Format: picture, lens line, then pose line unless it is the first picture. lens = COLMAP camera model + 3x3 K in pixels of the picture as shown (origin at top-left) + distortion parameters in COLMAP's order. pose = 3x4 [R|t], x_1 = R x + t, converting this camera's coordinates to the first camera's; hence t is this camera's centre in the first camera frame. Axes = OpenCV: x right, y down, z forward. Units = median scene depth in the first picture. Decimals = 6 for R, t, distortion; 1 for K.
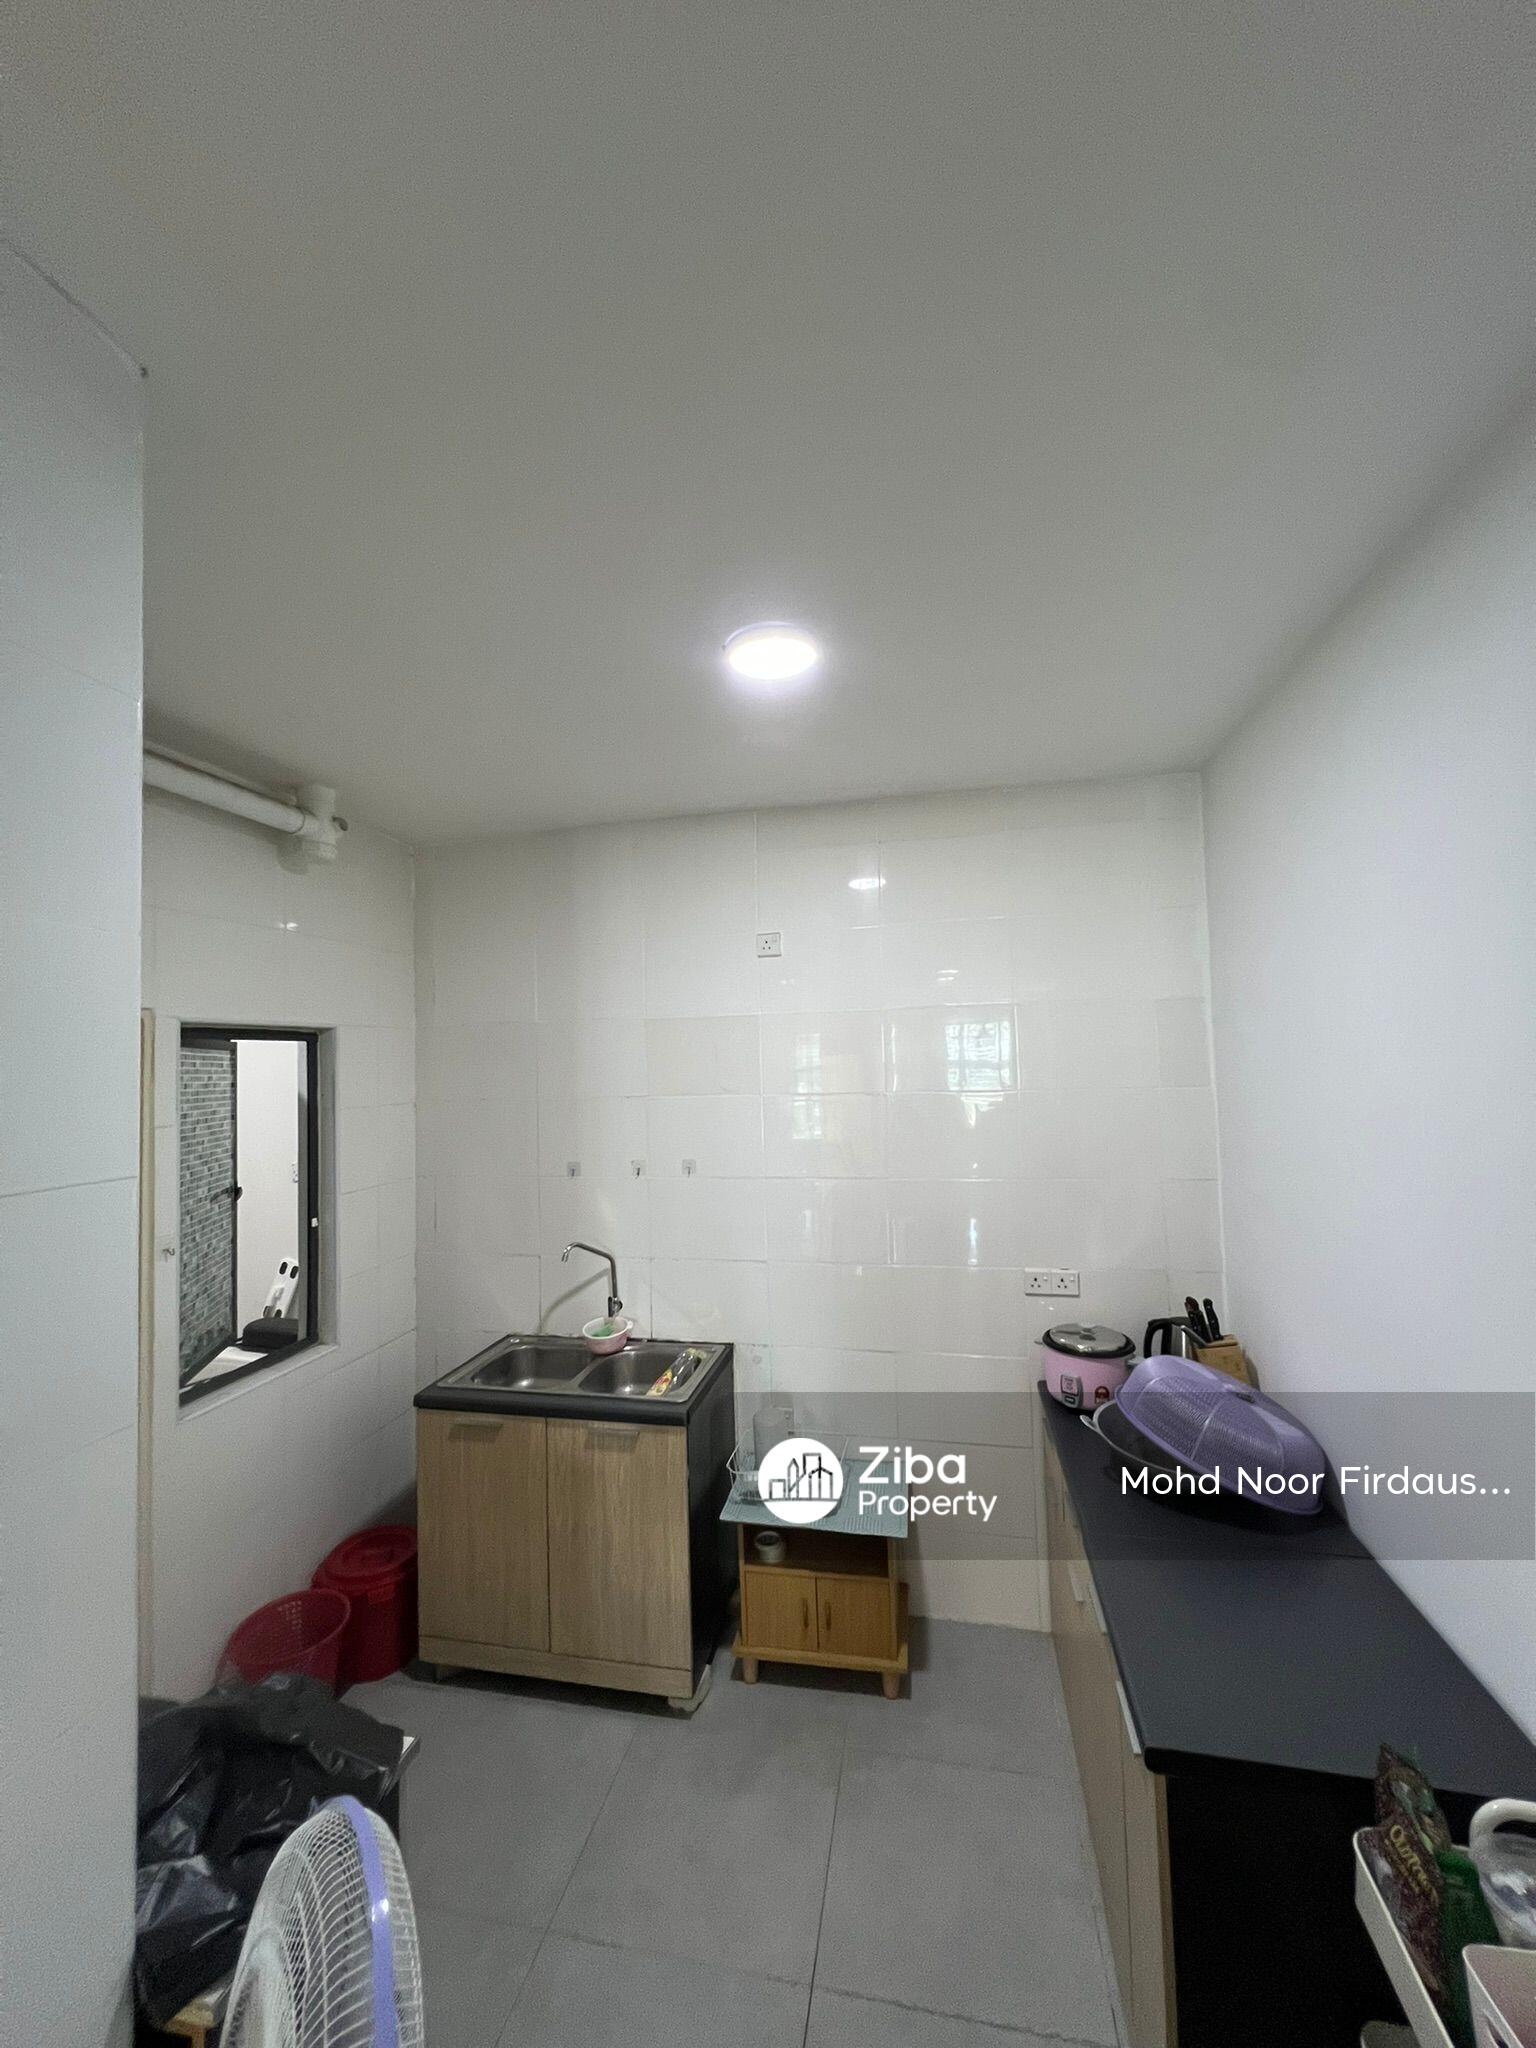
lens RADIAL K [[818.4, 0, 770.0], [0, 818.4, 1027.6], [0, 0, 1]] dist [-0.000907, 0.000709]
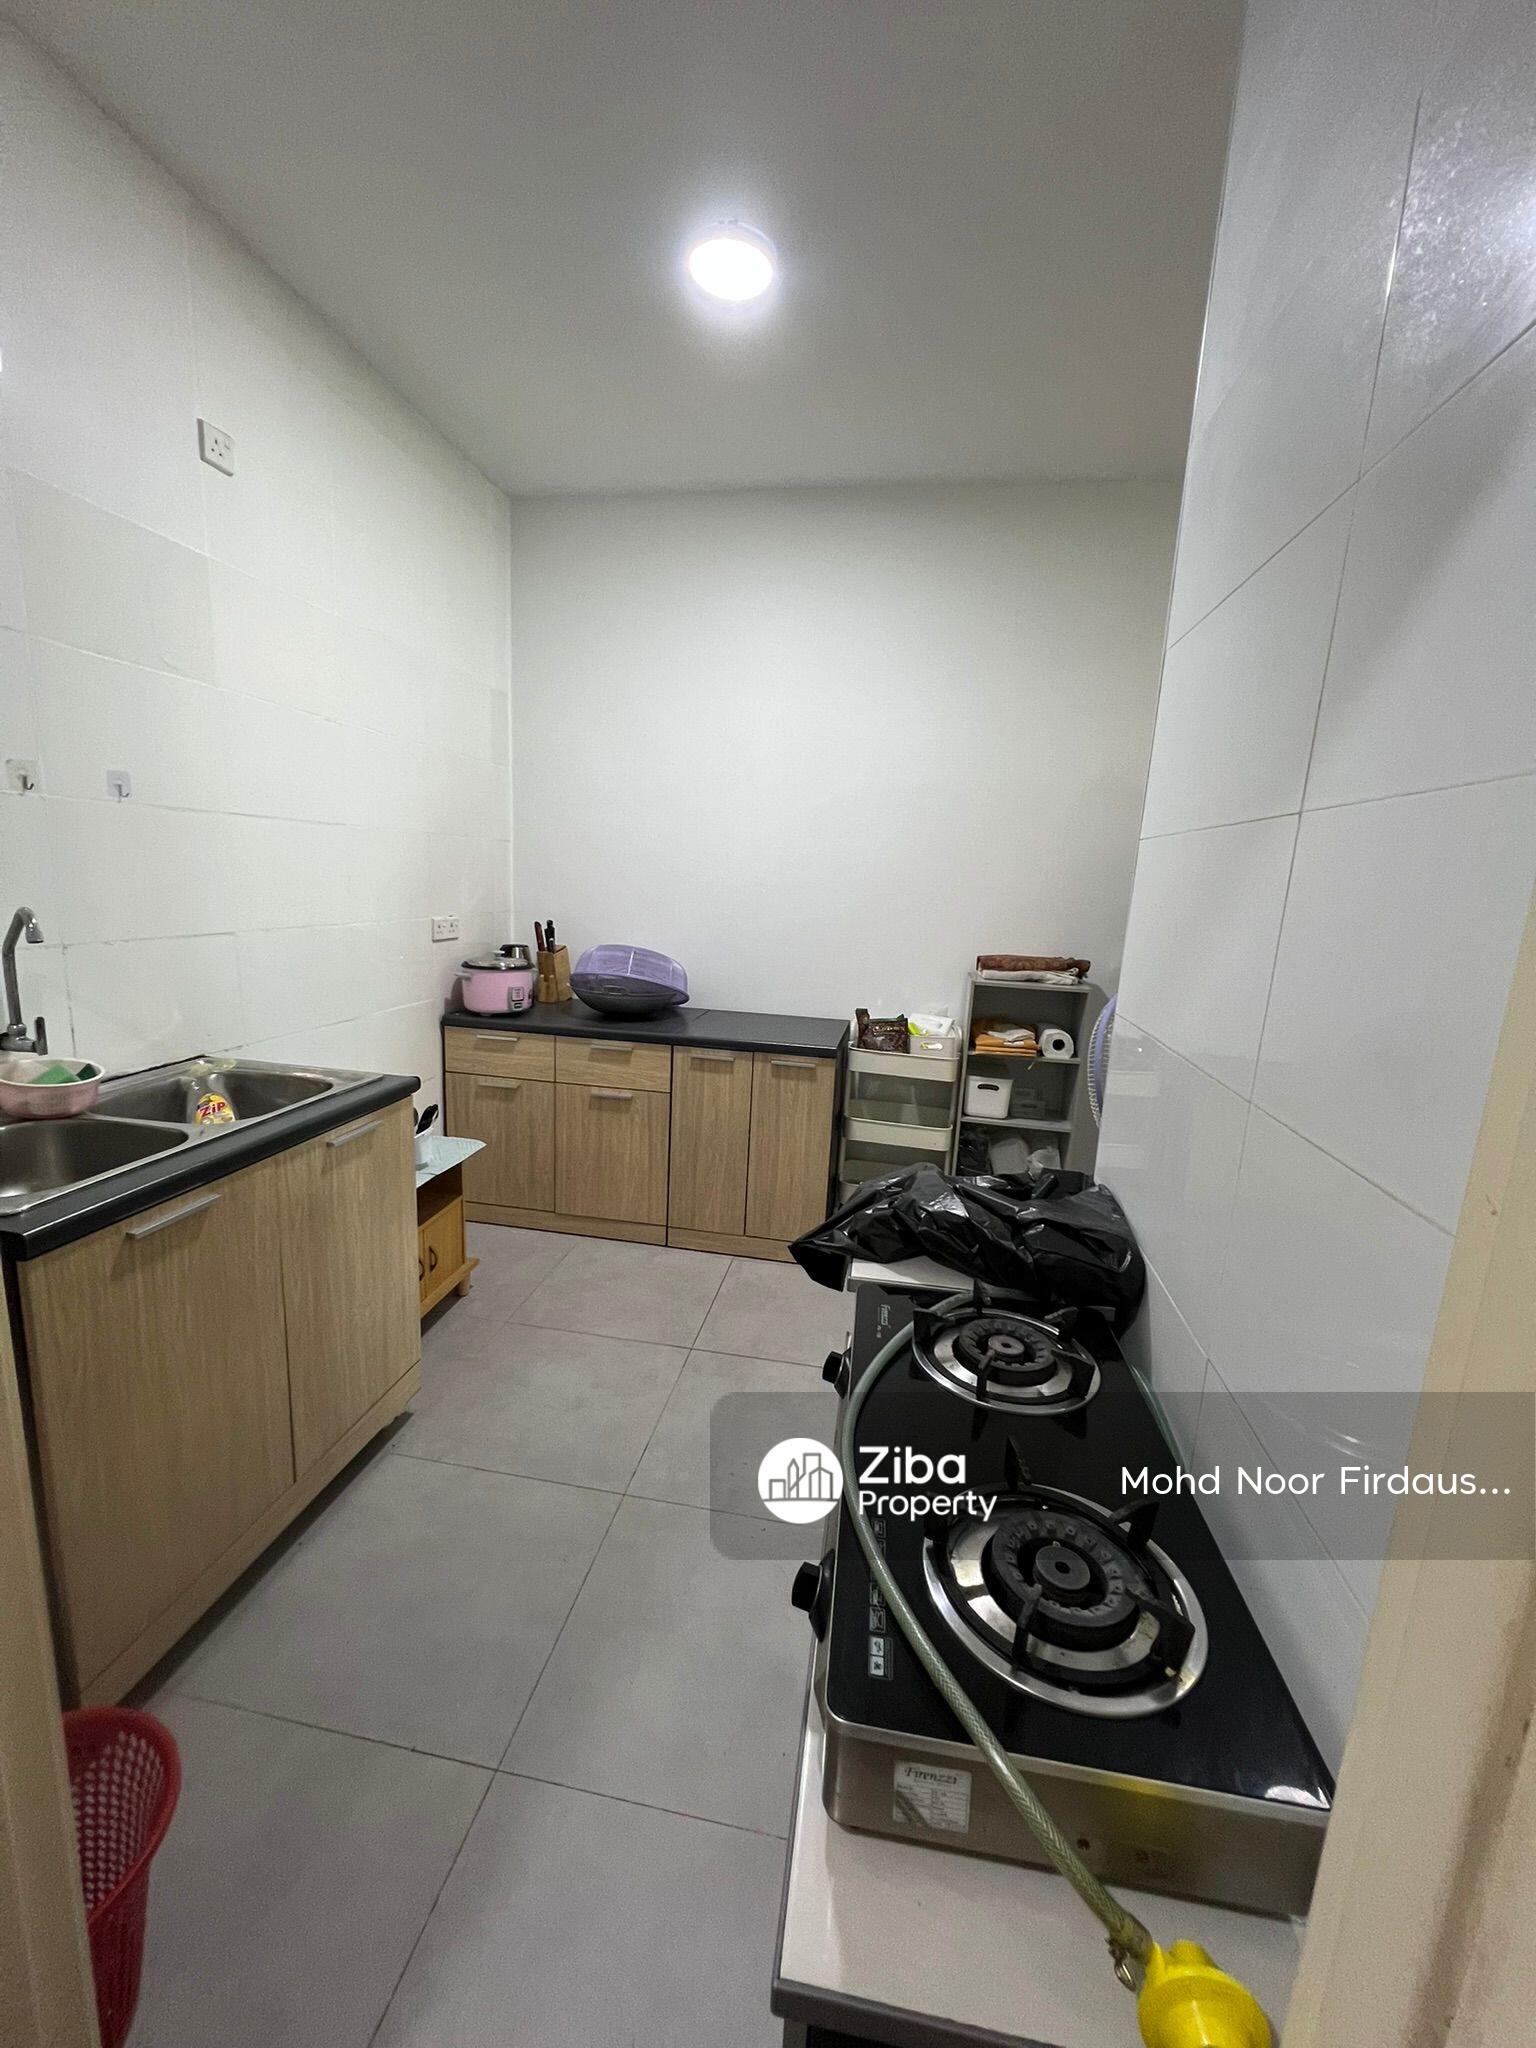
lens RADIAL K [[818.4, 0, 771.7], [0, 818.4, 1022.5], [0, 0, 1]] dist [-0.000907, 0.000709]
pose [[-0.038024, -0.160043, 0.986377, -0.881782], [-0.094762, 0.983220, 0.155878, 0.246446], [-0.994773, -0.087544, -0.052552, 0.669509]]
